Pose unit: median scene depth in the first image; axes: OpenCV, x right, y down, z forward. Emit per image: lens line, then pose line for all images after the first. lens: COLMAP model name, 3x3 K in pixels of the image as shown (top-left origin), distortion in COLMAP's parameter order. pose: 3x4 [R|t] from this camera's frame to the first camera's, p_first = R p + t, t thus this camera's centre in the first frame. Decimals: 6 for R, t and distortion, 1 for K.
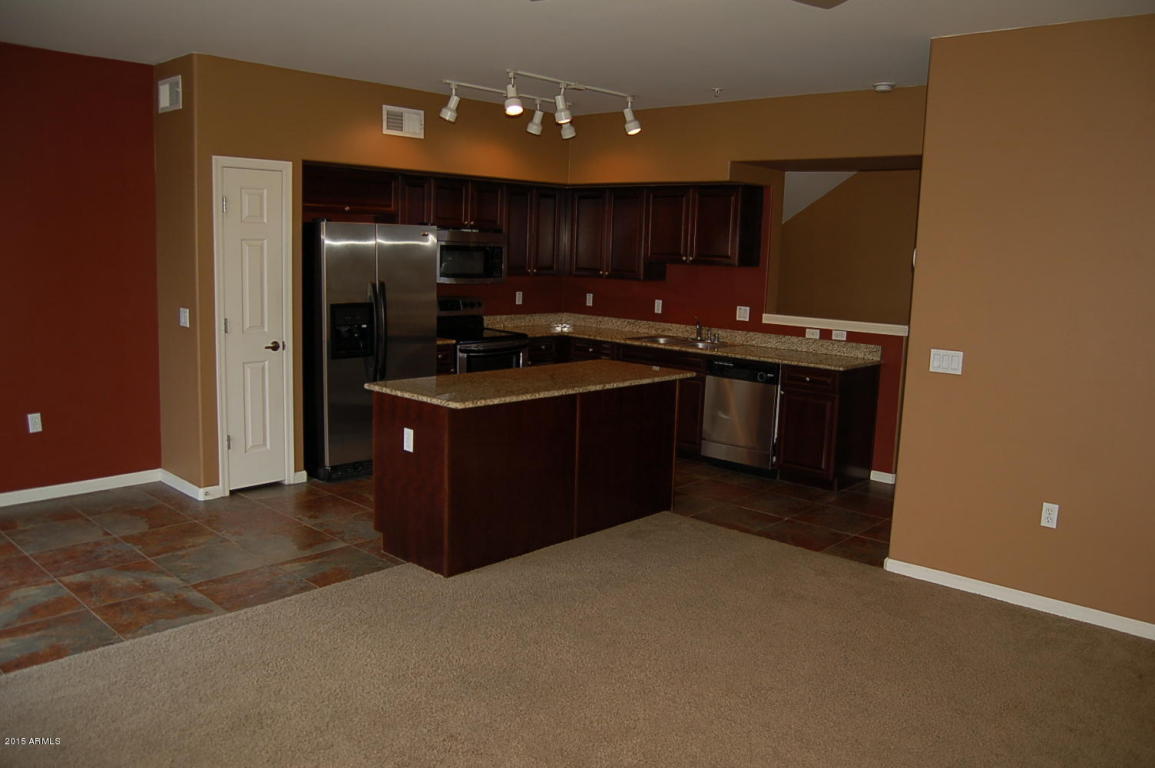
lens RADIAL K [[905.3, 0, 578.6], [0, 905.3, 385.0], [0, 0, 1]] dist [-0.092132, 0.035146]
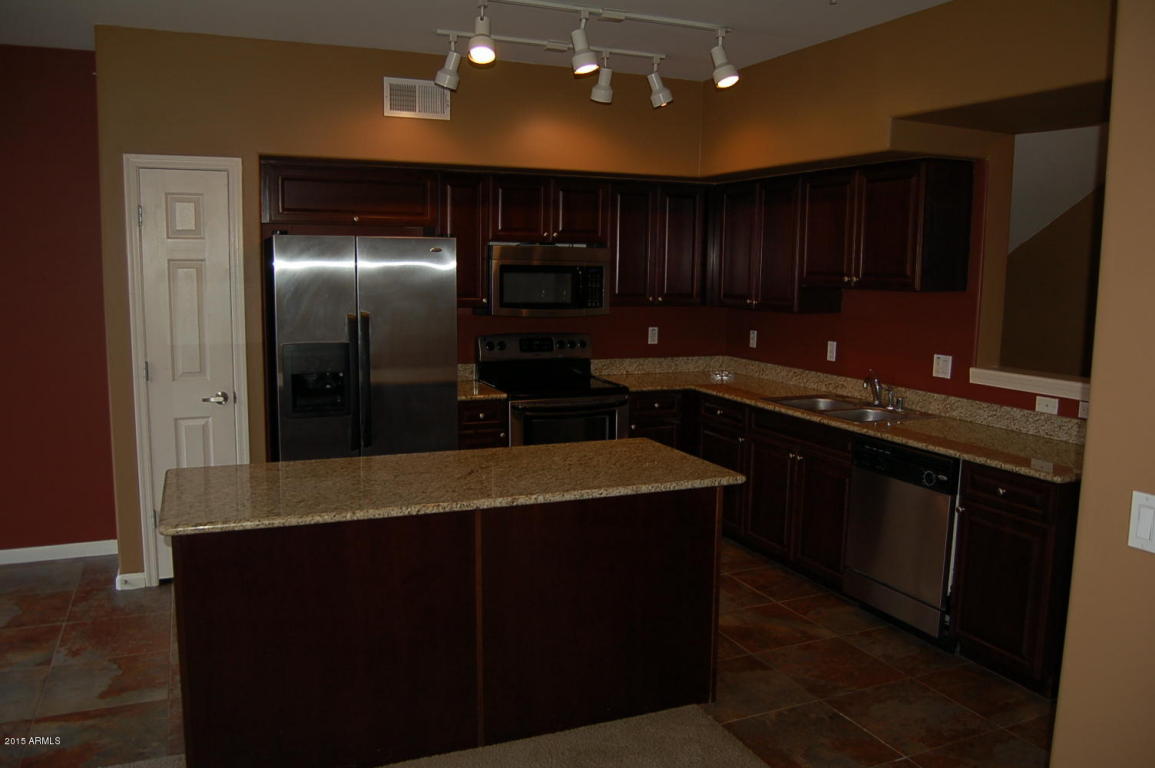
lens RADIAL K [[905.3, 0, 578.7], [0, 905.3, 386.3], [0, 0, 1]] dist [-0.092132, 0.035146]
pose [[0.916590, 0.033392, -0.398432, 0.249002], [-0.045157, 0.998776, -0.020176, -0.052176], [0.397271, 0.036485, 0.916976, 0.419403]]
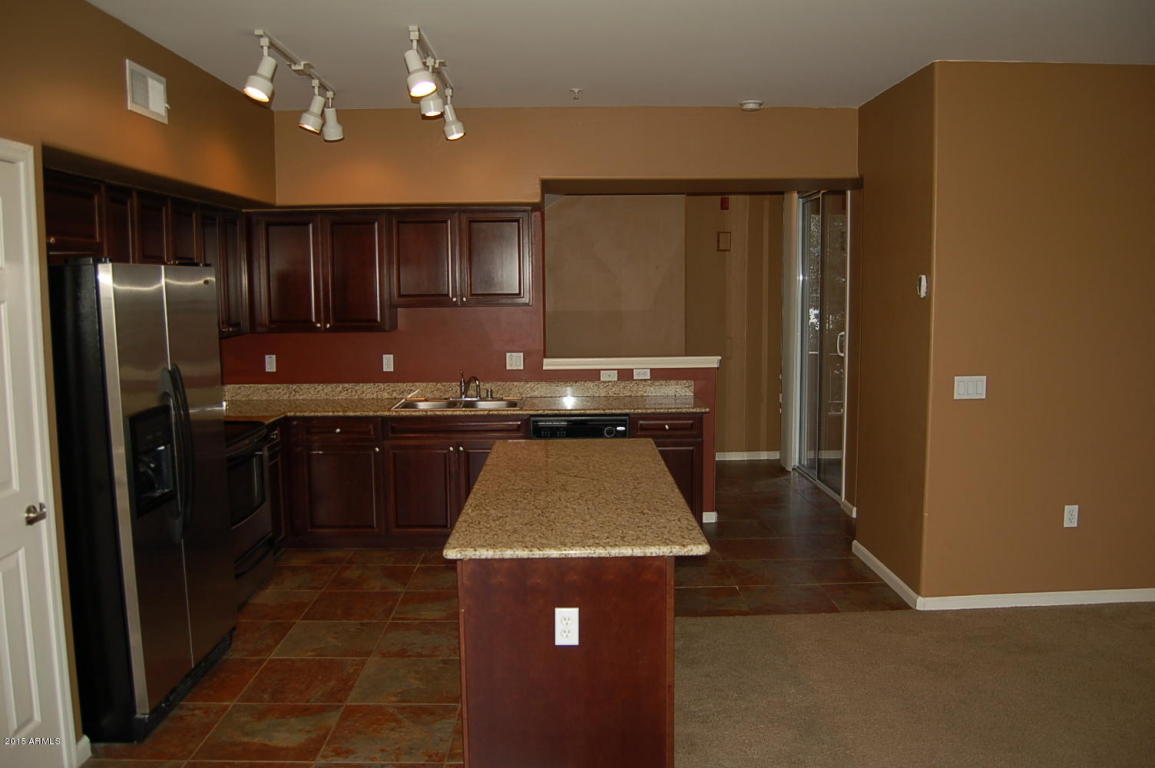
lens RADIAL K [[905.3, 0, 578.5], [0, 905.3, 385.5], [0, 0, 1]] dist [-0.092132, 0.035146]
pose [[0.719887, -0.114219, 0.684629, -0.446283], [0.136896, 0.990357, 0.021278, -0.083634], [-0.680457, 0.078405, 0.728581, 0.436987]]
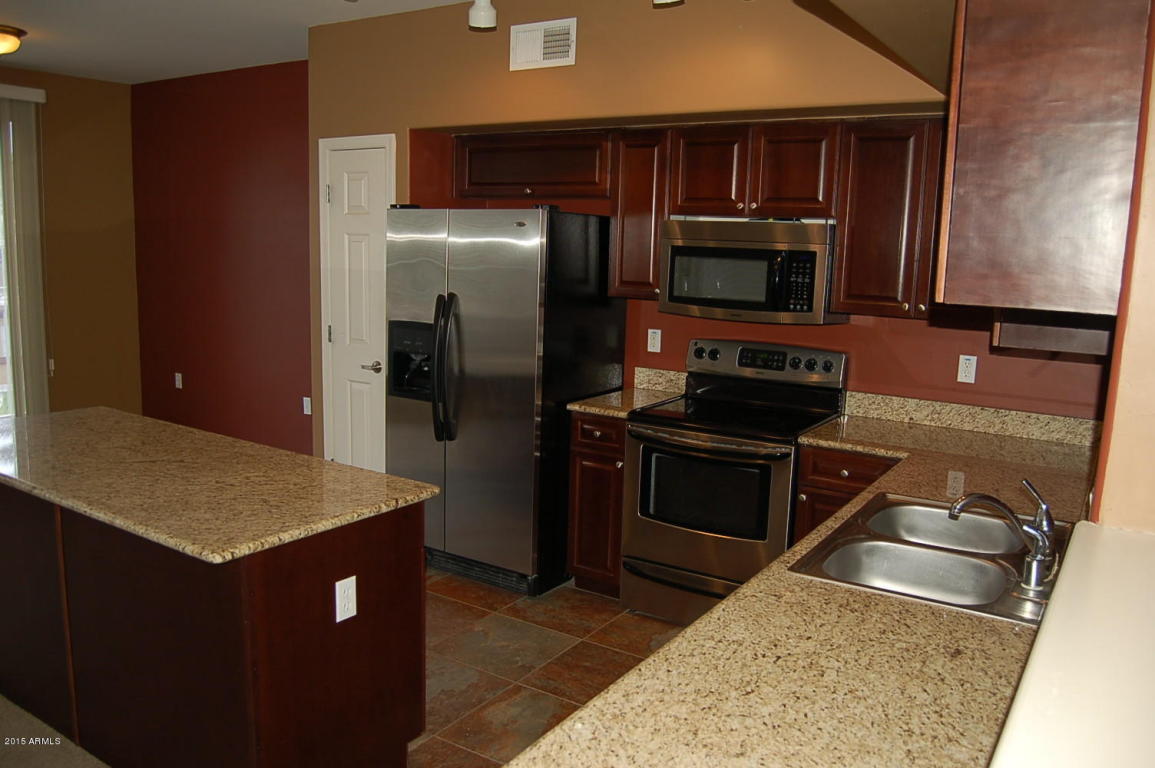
lens RADIAL K [[905.3, 0, 580.0], [0, 905.3, 389.6], [0, 0, 1]] dist [-0.092132, 0.035146]
pose [[0.173384, 0.131774, -0.975999, 0.486091], [-0.175150, 0.979336, 0.101110, -0.137886], [0.969155, 0.153415, 0.192881, 1.027156]]
